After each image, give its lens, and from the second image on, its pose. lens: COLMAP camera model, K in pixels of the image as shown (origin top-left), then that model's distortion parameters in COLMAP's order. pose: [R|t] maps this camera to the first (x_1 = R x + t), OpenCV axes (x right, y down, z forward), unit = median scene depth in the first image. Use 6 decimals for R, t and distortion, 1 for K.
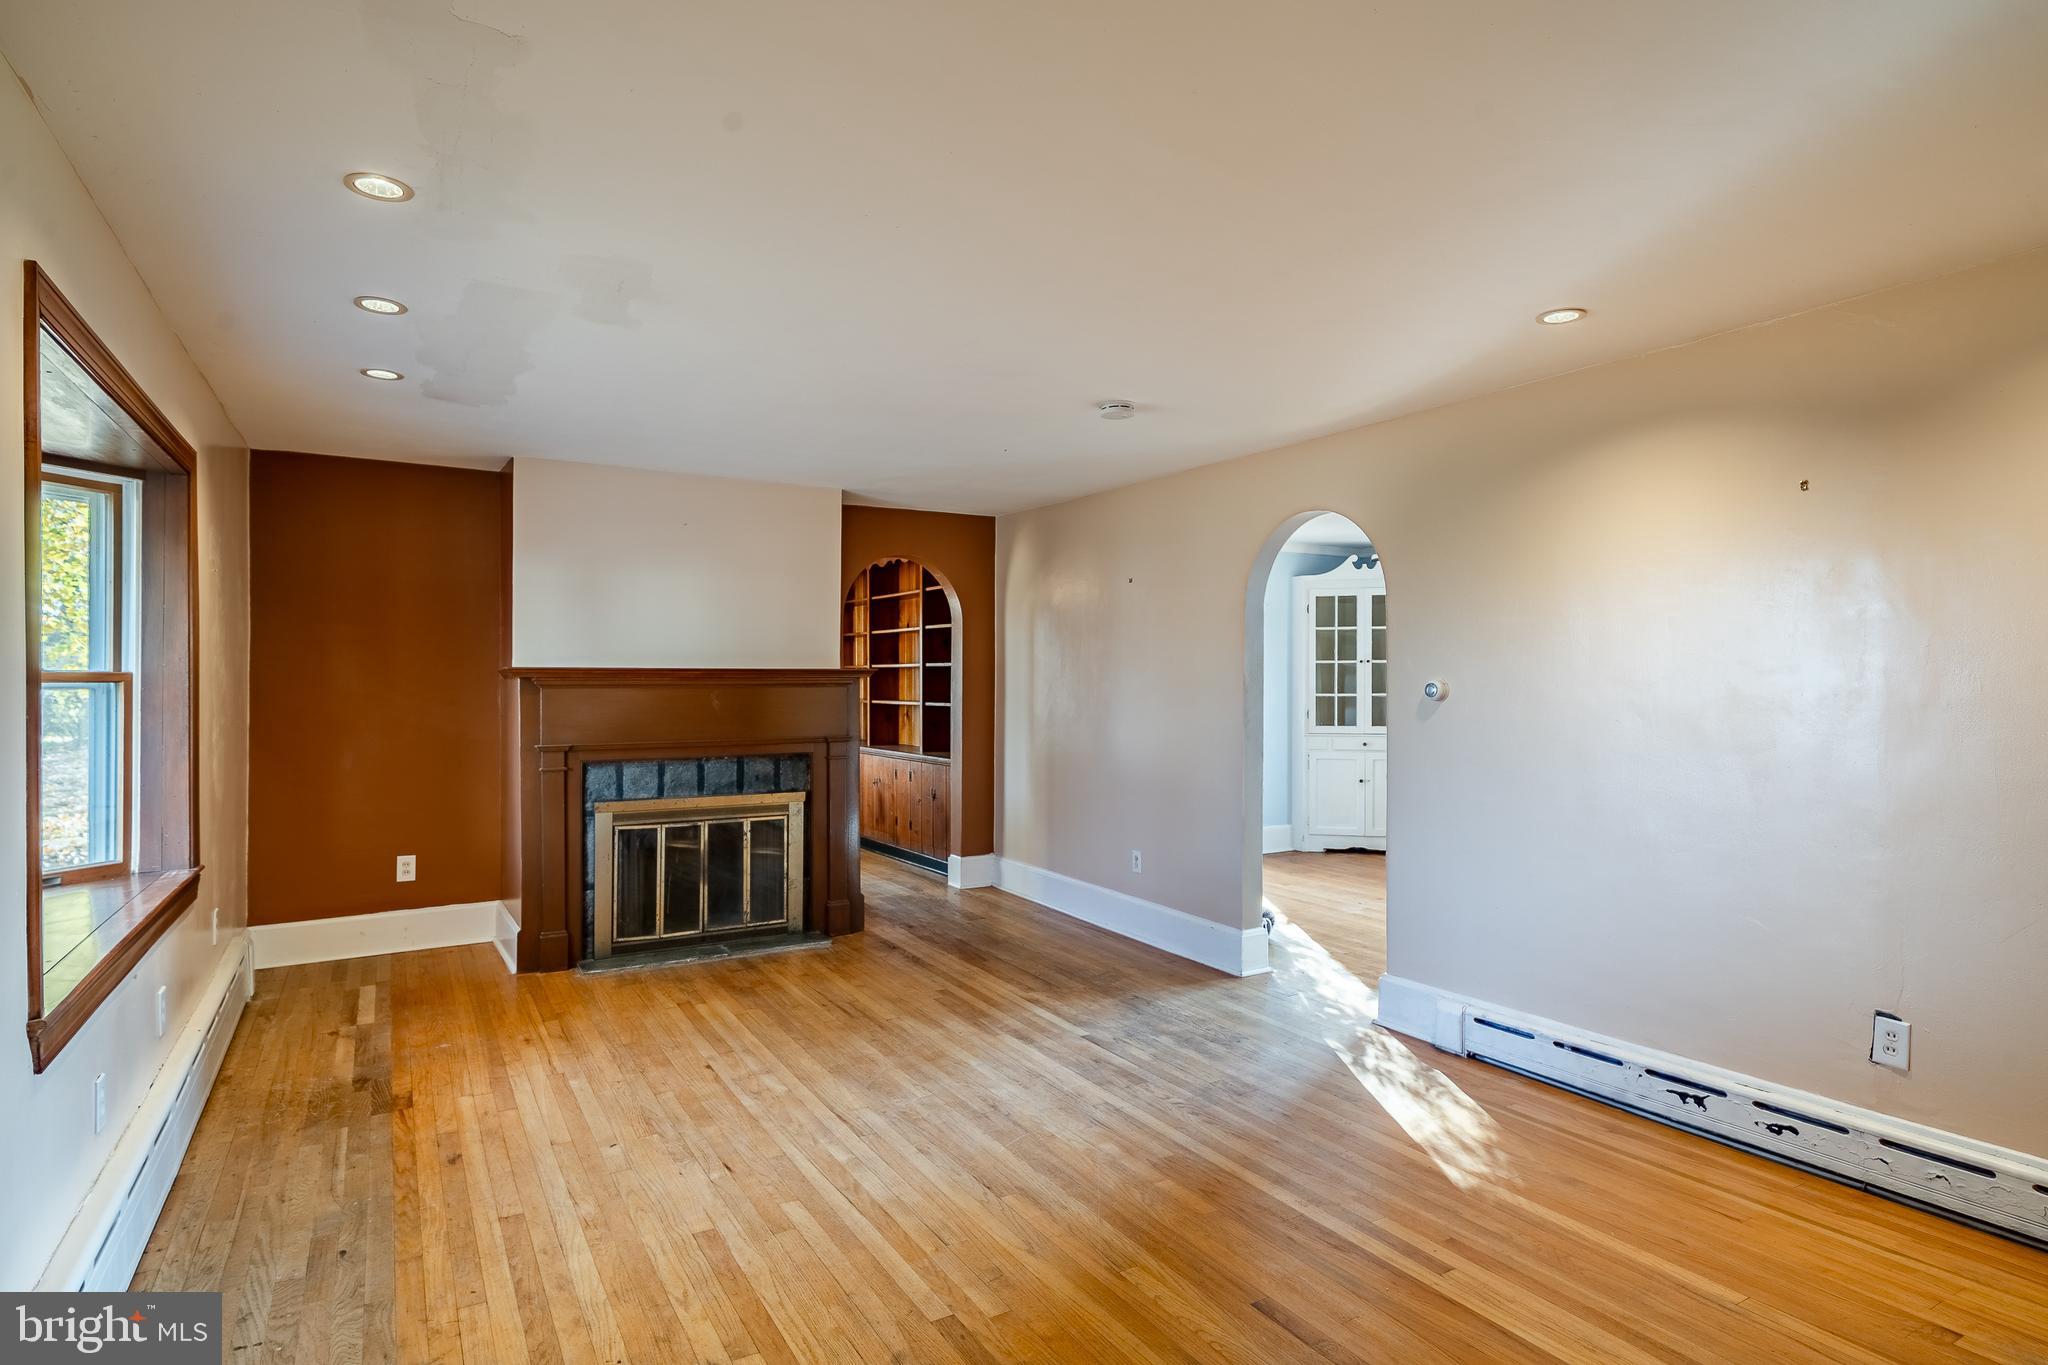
lens RADIAL K [[1076.8, 0, 1032.6], [0, 1076.8, 686.9], [0, 0, 1]] dist [0.002583, -0.002200]
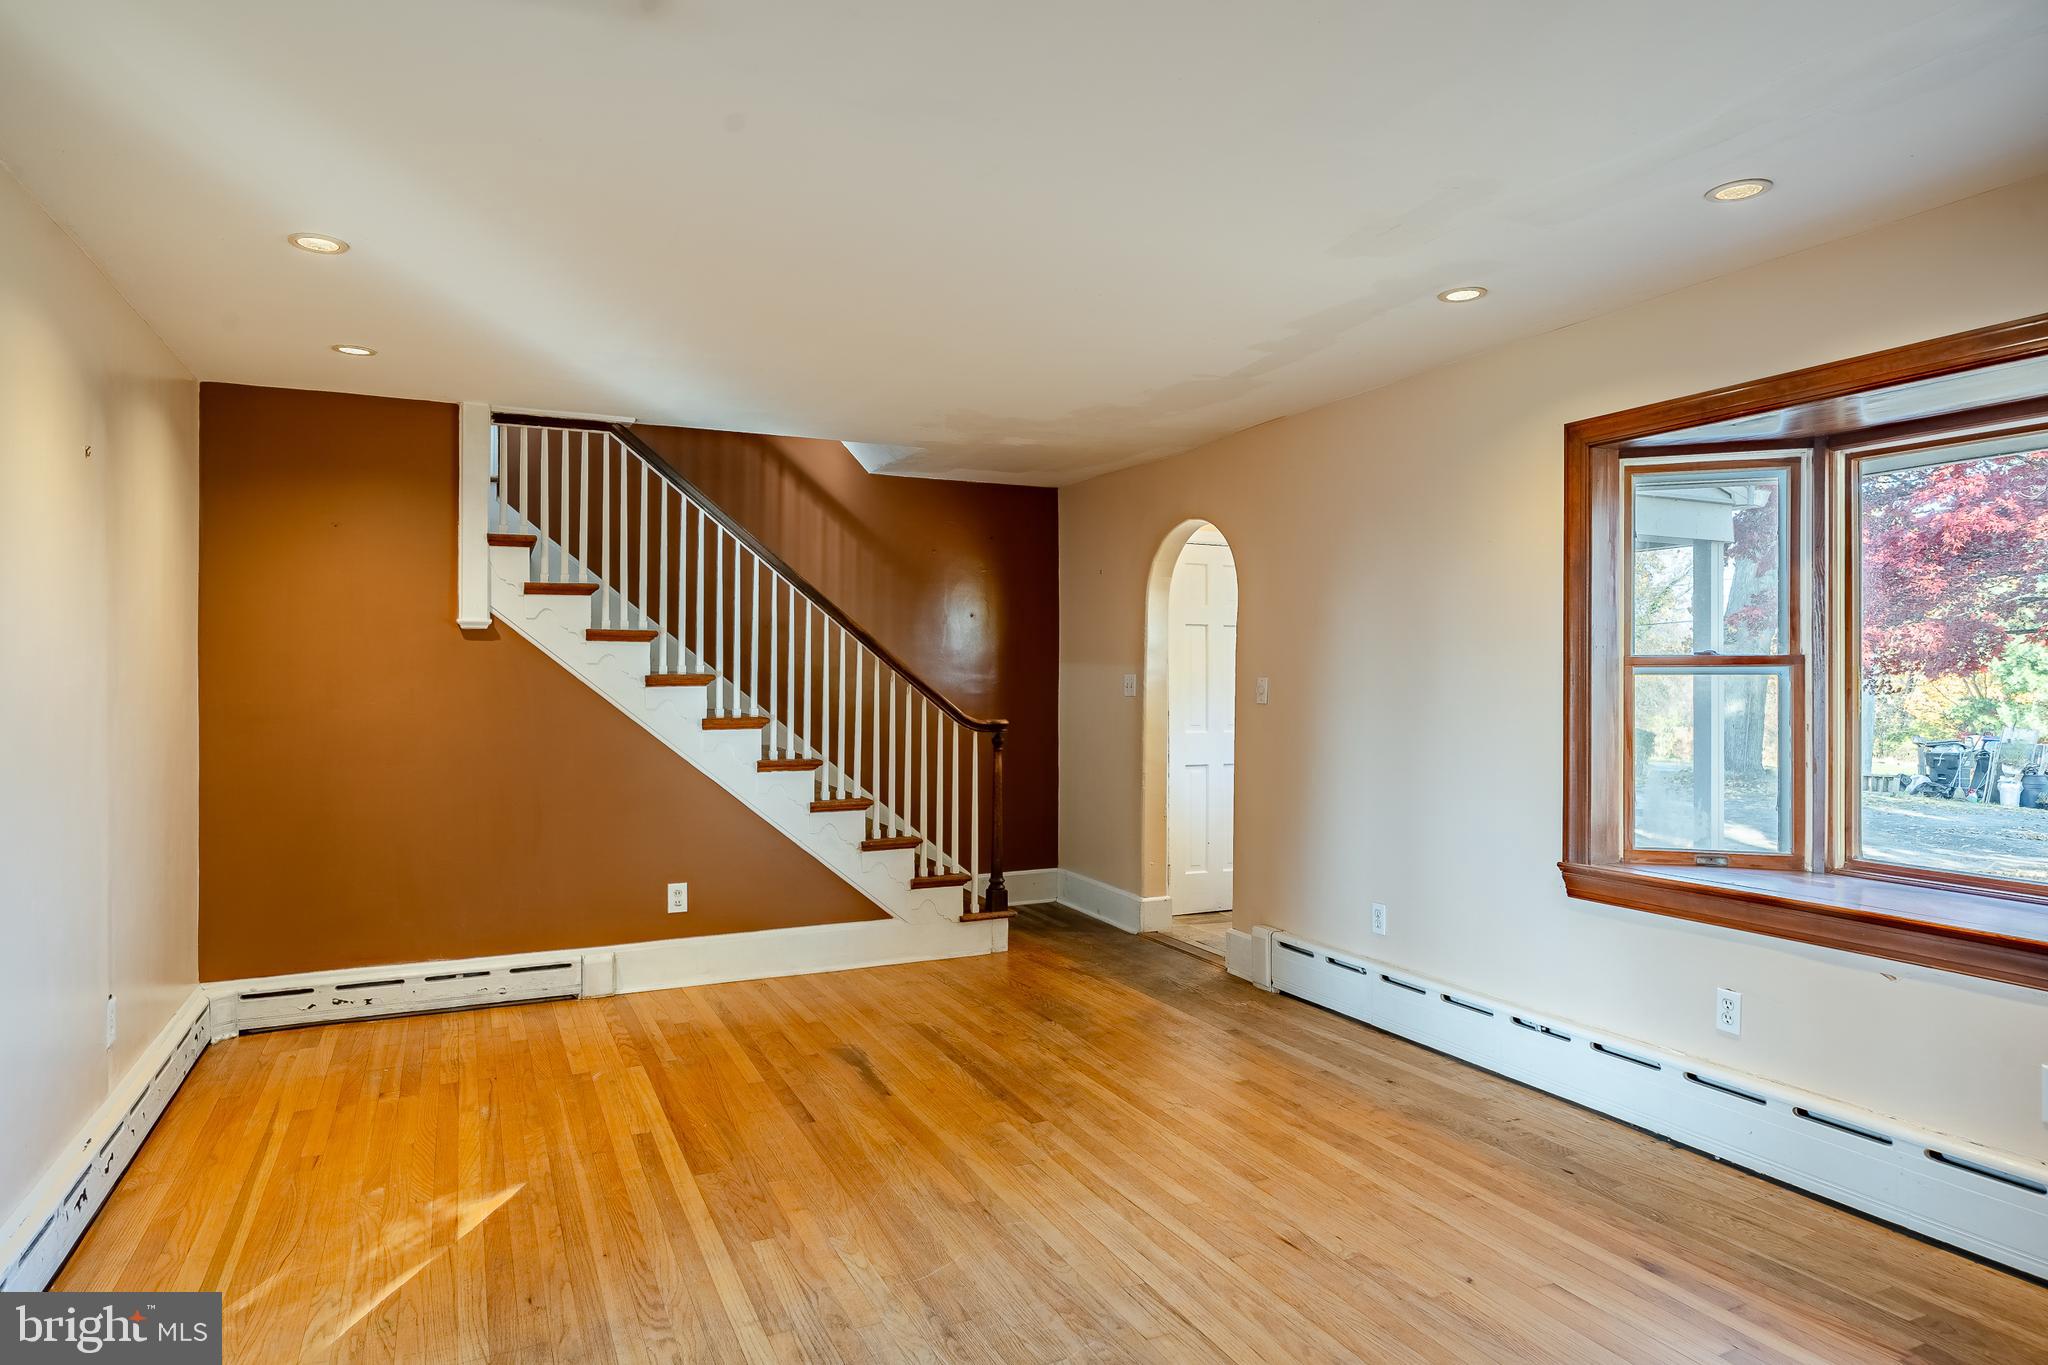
lens RADIAL K [[1316.6, 0, 1010.2], [0, 1316.6, 676.5], [0, 0, 1]] dist [0.004141, 0.000256]
pose [[-0.992619, 0.003610, 0.121224, -0.111706], [0.003900, 0.999990, 0.002150, 0.001891], [-0.121215, 0.002607, -0.992623, 1.179842]]
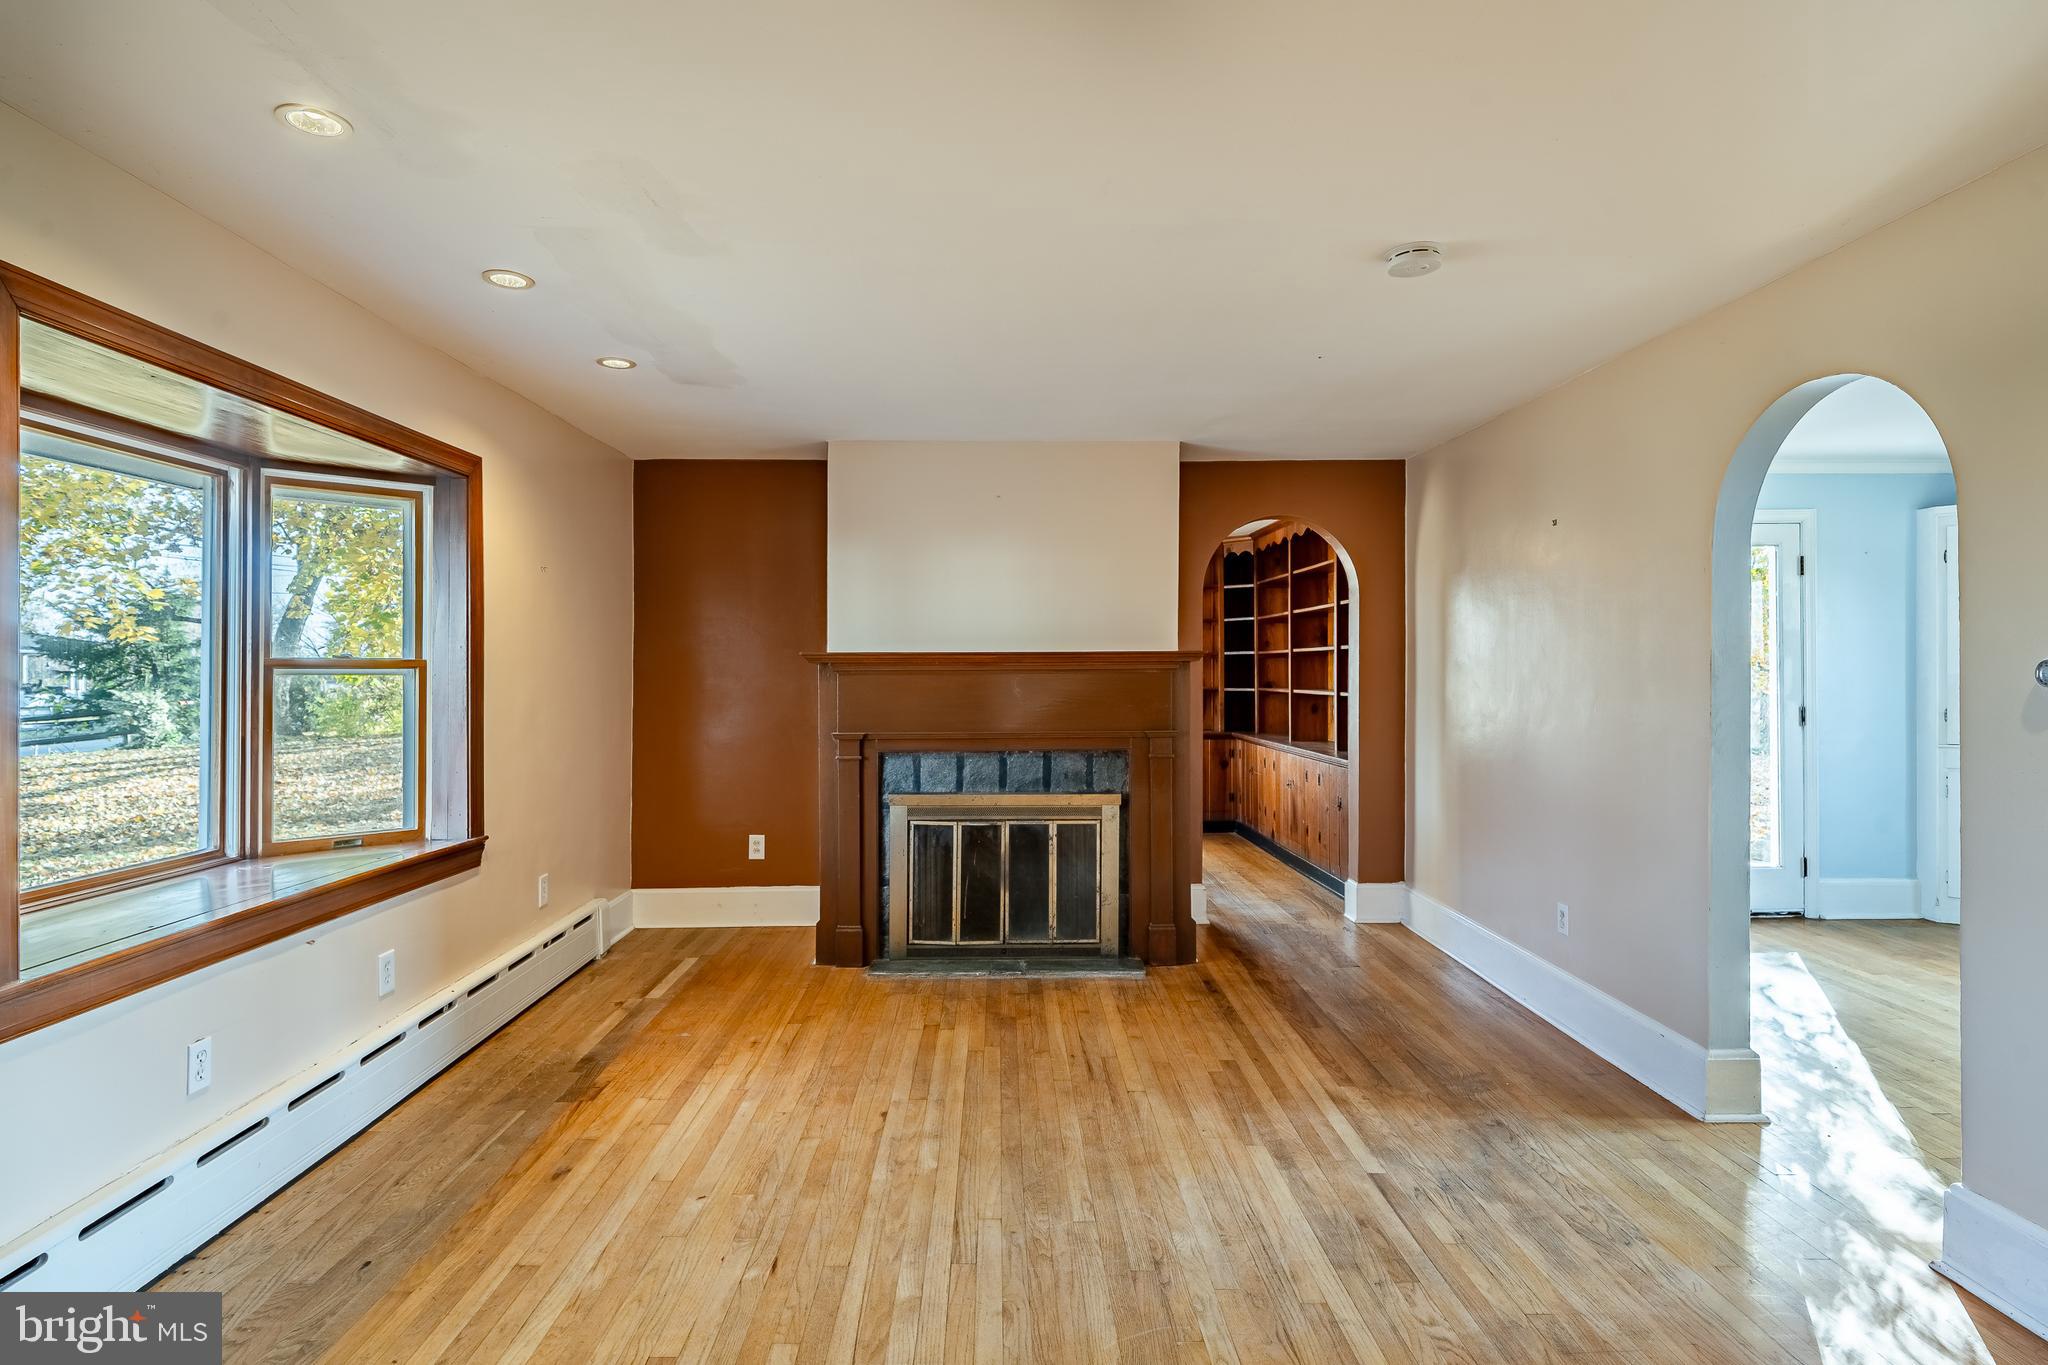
lens RADIAL K [[1076.8, 0, 983.8], [0, 1076.8, 673.5], [0, 0, 1]] dist [0.002583, -0.002200]
pose [[0.858889, -0.002269, -0.512157, 0.153212], [0.000638, 0.999994, -0.003360, 0.003576], [0.512161, 0.002559, 0.858885, 0.224294]]
